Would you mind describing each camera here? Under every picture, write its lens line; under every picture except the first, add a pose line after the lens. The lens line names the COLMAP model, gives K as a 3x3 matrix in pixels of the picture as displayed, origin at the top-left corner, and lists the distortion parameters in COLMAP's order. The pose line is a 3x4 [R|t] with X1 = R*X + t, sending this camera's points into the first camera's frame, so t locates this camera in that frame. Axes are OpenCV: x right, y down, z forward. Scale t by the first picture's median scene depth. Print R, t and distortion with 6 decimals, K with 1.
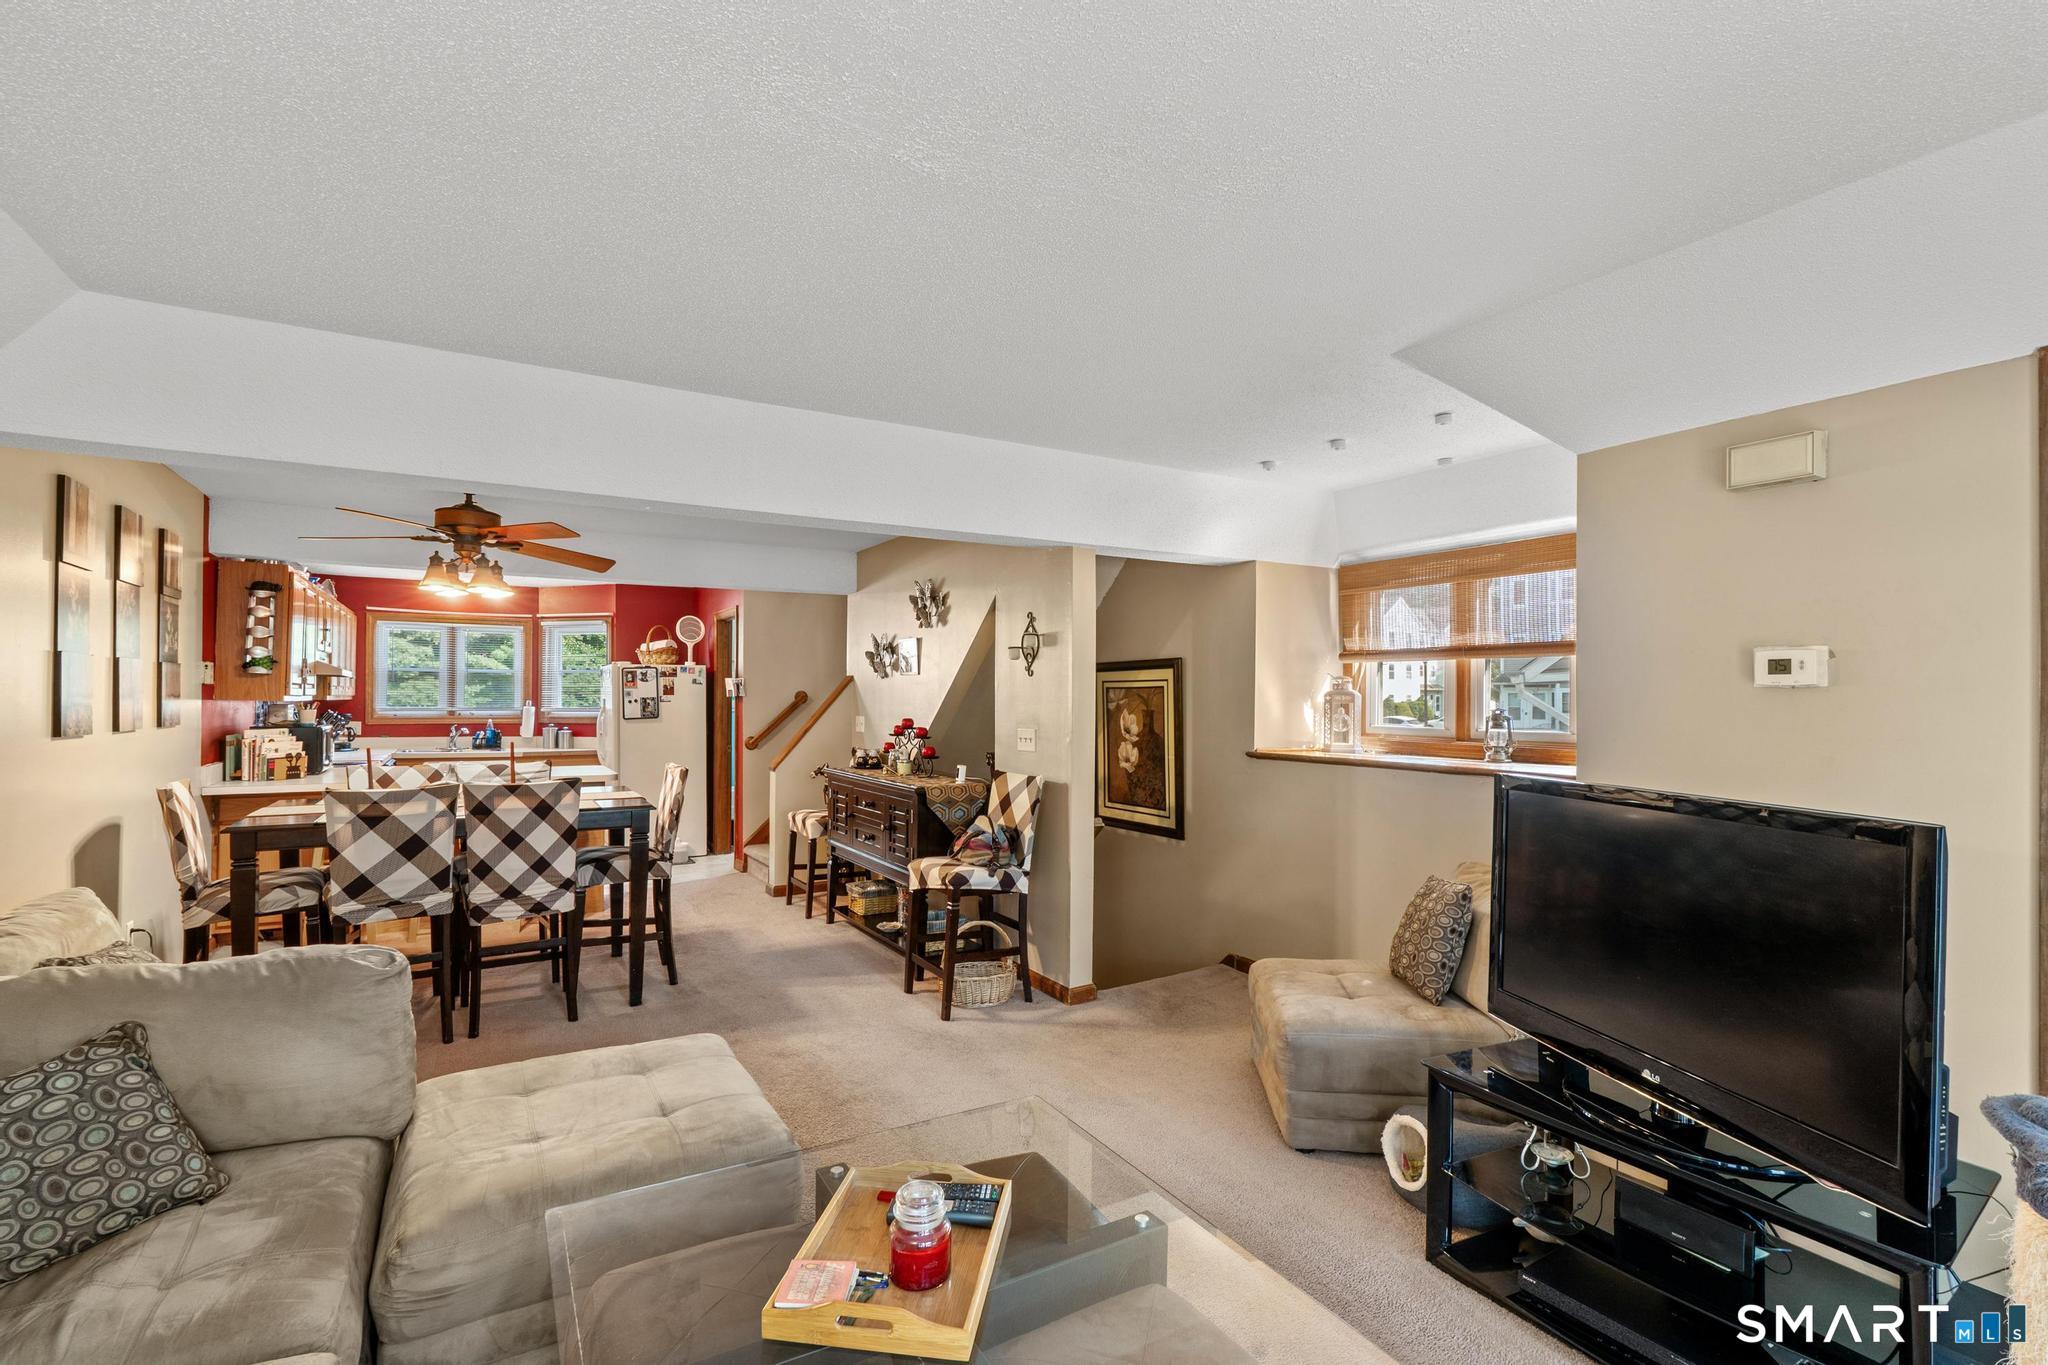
lens RADIAL K [[941.2, 0, 1024.0], [0, 941.2, 682.5], [0, 0, 1]] dist [-0.000295, 0.000297]
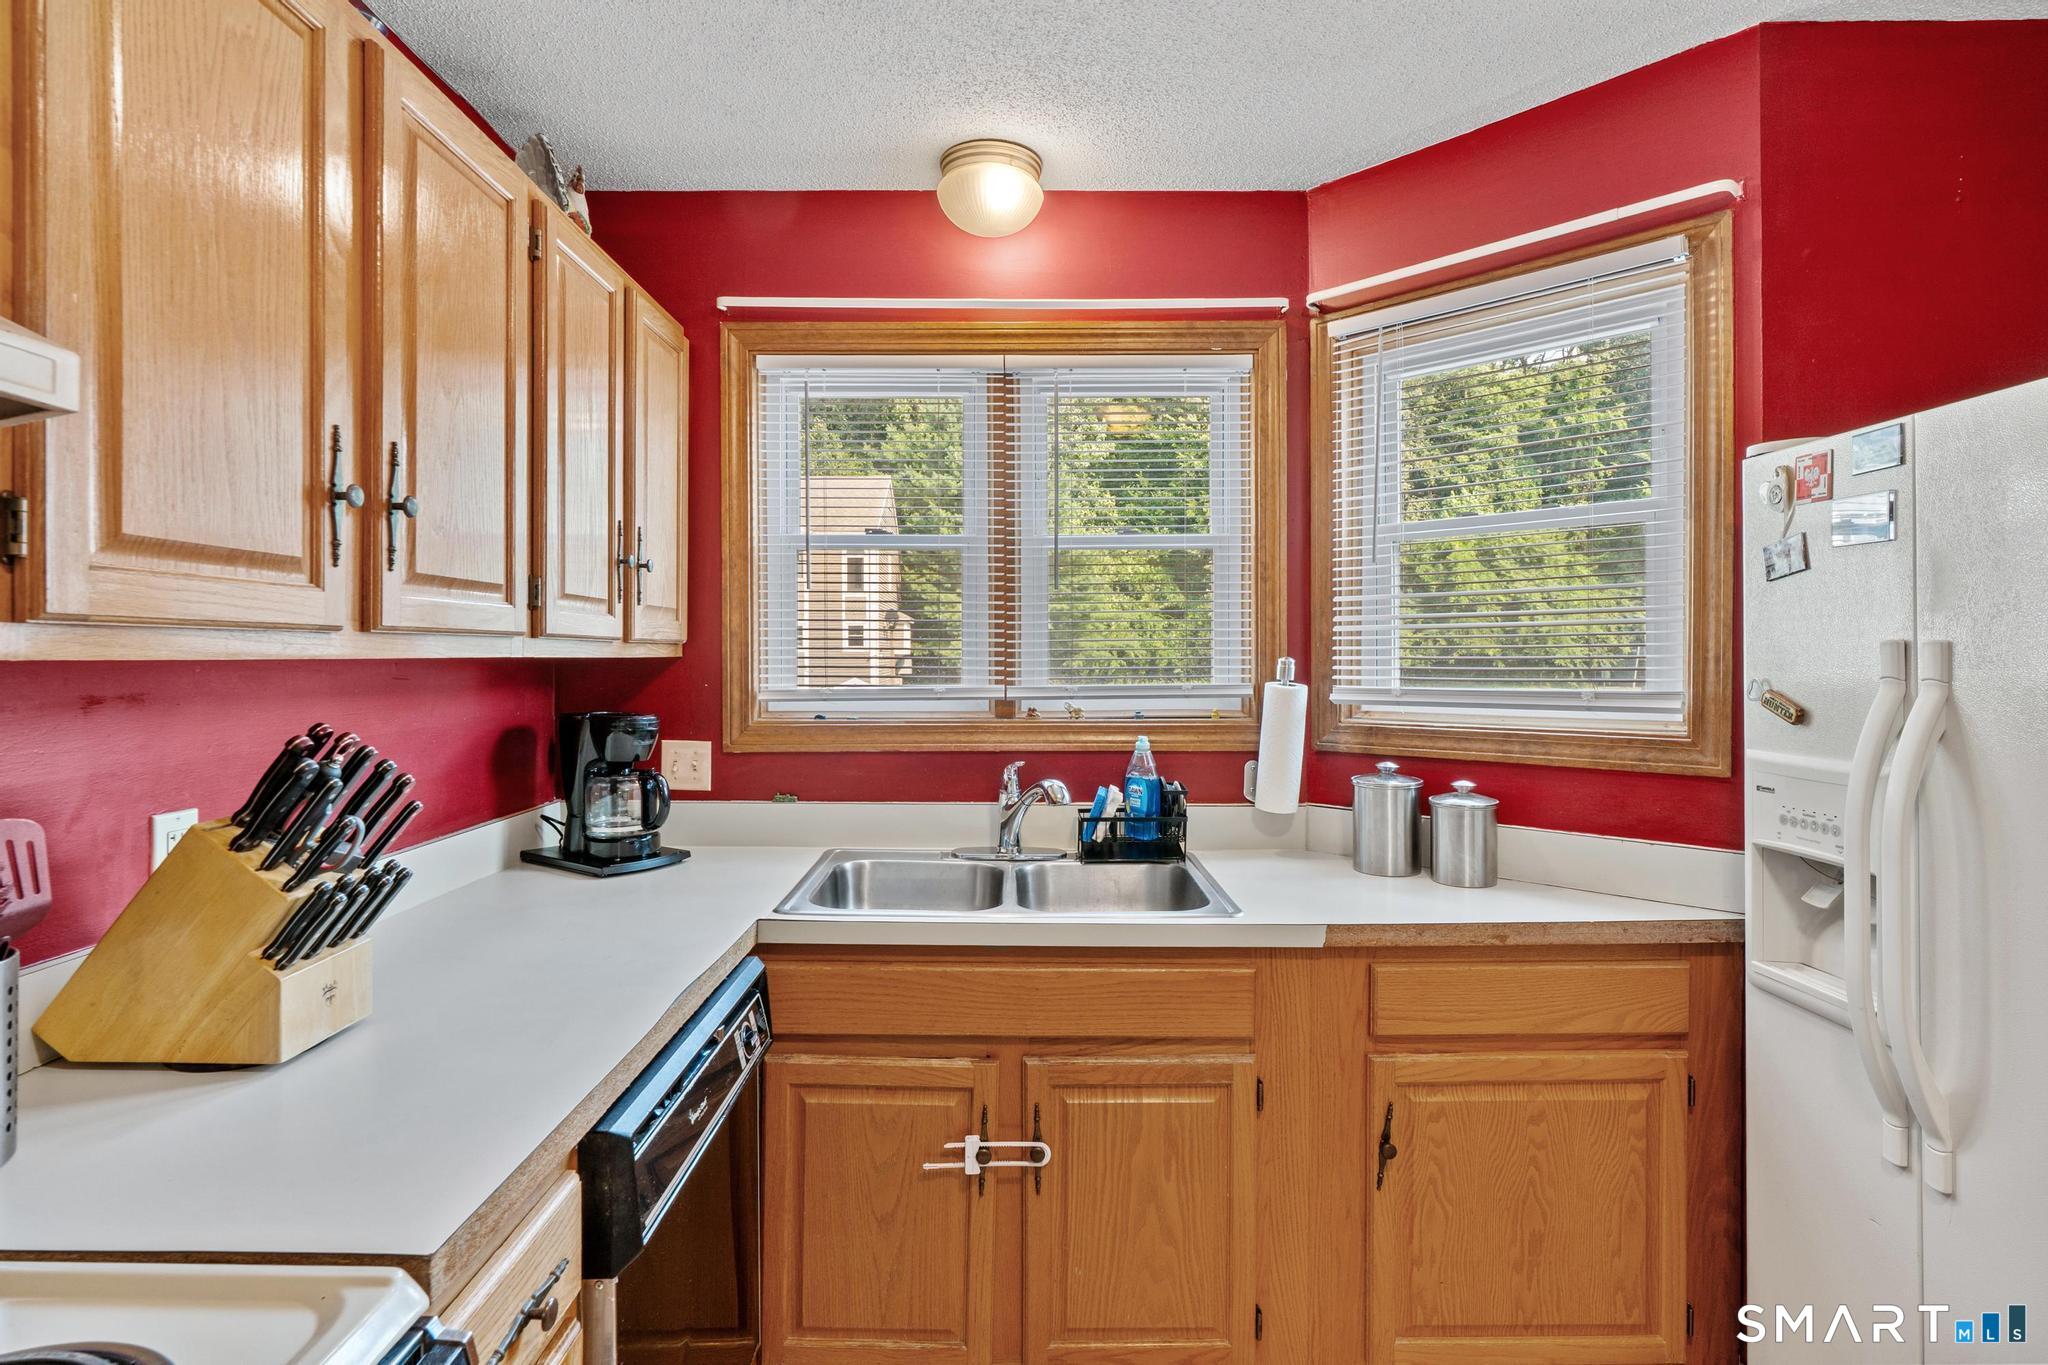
lens RADIAL K [[1013.1, 0, 1012.4], [0, 1013.1, 656.7], [0, 0, 1]] dist [0.000418, 0.000681]
pose [[0.867718, -0.007774, -0.496997, -0.467683], [0.015632, 0.999810, 0.011653, 0.015153], [0.496812, -0.017880, 0.867674, 0.759791]]
